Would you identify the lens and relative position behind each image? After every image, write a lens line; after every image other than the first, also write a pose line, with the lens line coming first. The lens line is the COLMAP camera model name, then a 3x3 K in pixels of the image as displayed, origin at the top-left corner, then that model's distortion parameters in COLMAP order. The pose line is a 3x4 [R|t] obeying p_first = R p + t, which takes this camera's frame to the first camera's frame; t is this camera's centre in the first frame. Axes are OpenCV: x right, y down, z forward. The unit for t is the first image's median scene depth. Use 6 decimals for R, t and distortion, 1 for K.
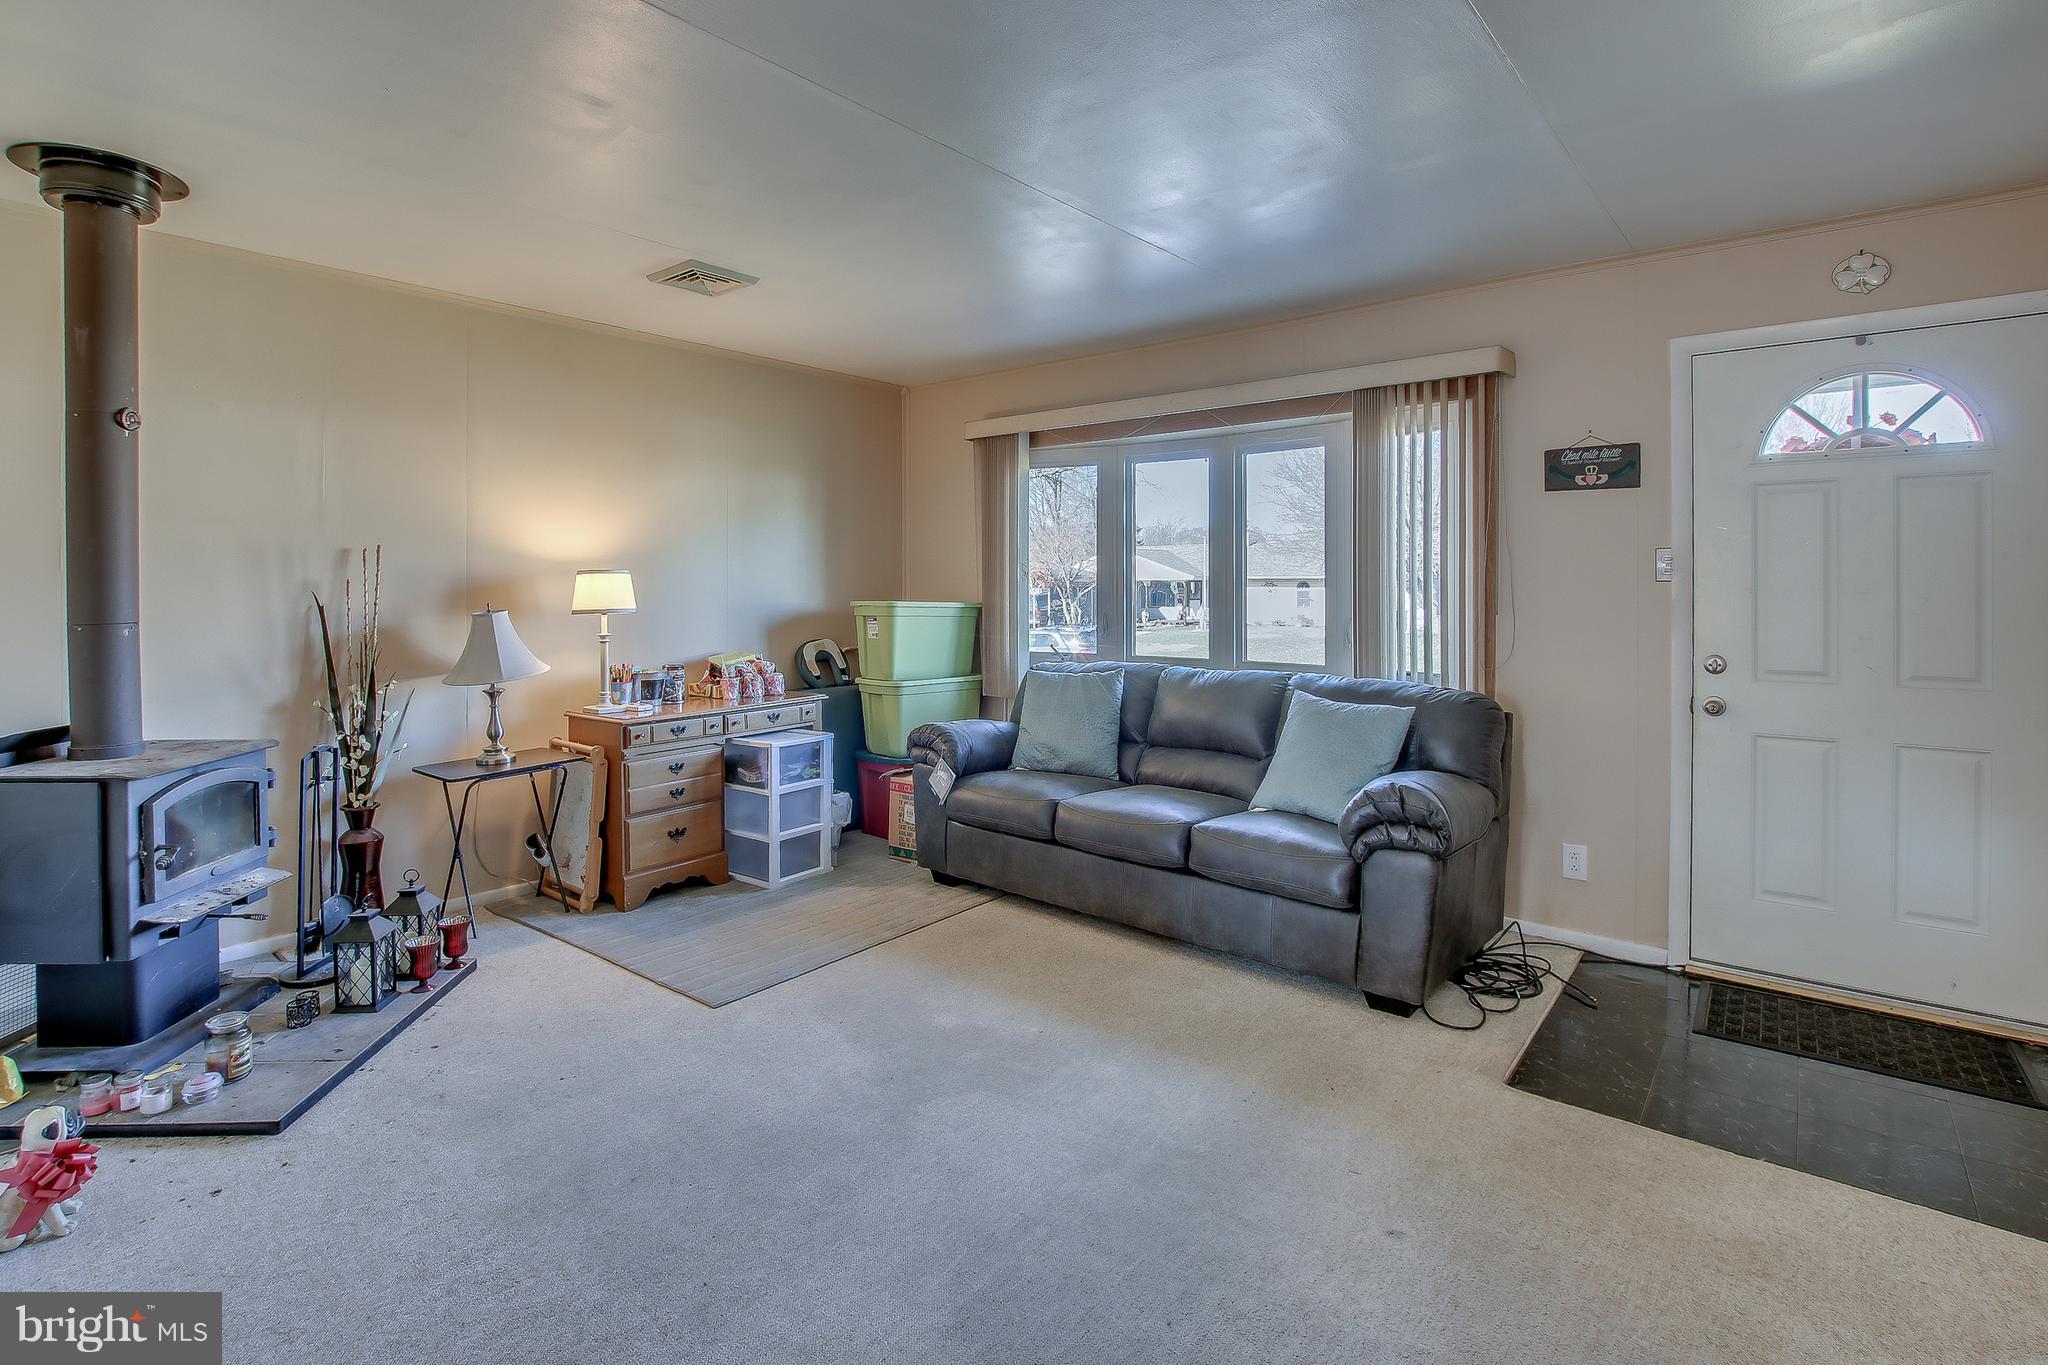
lens RADIAL K [[1018.3, 0, 1024.6], [0, 1018.3, 606.5], [0, 0, 1]] dist [-0.002973, -0.000568]
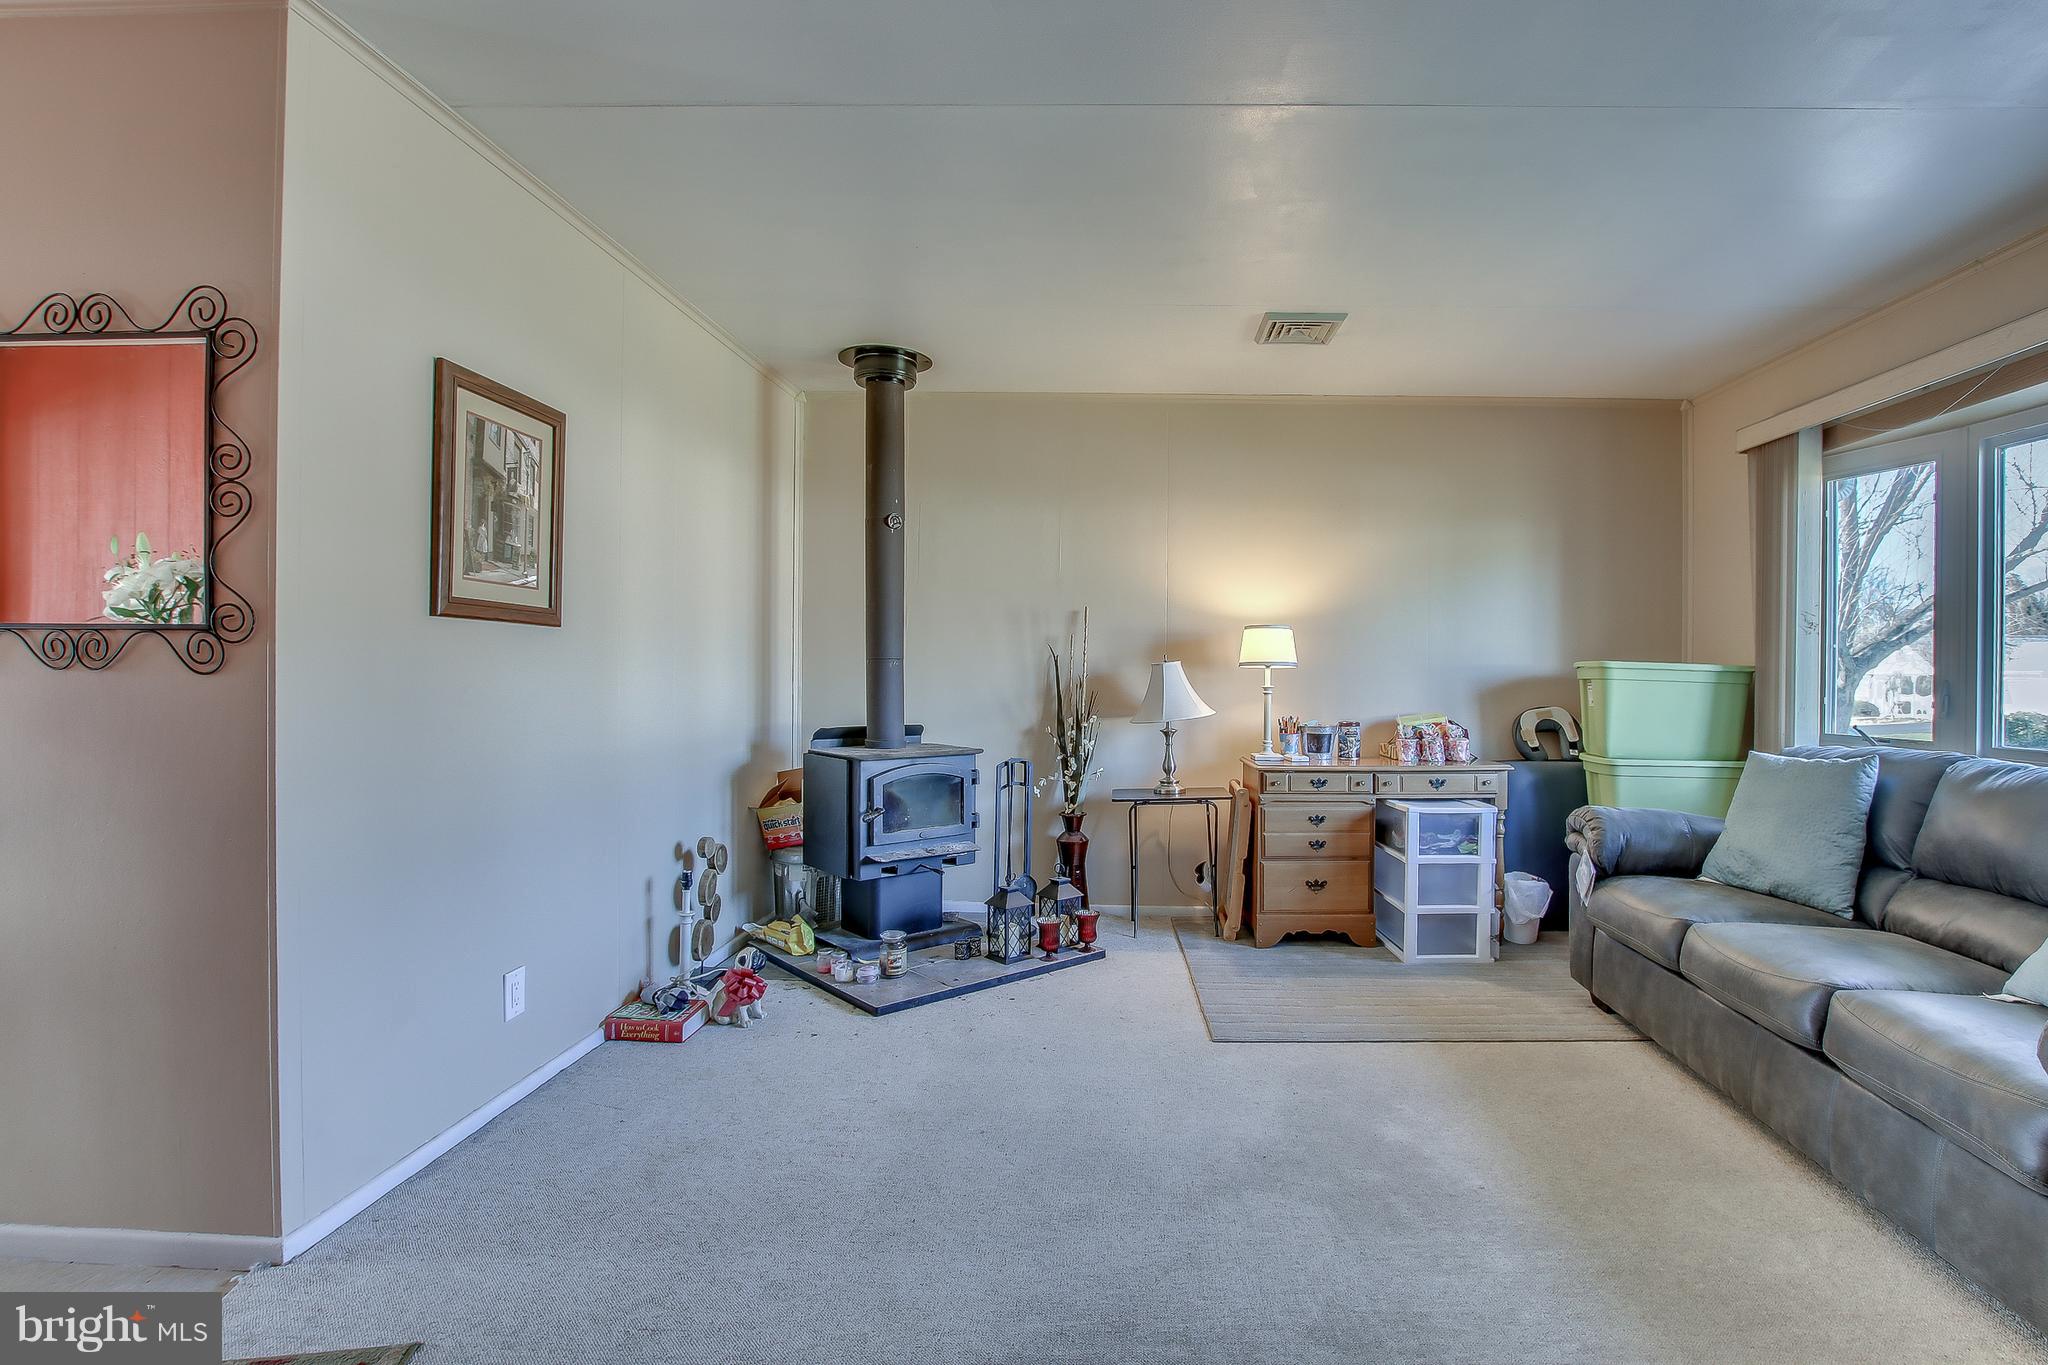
lens RADIAL K [[971.8, 0, 979.6], [0, 971.8, 686.8], [0, 0, 1]] dist [-0.029305, 0.003700]
pose [[0.623279, 0.029288, -0.781451, 0.204660], [-0.025866, 0.999524, 0.016831, 0.019899], [0.781572, 0.009723, 0.623740, 0.144410]]
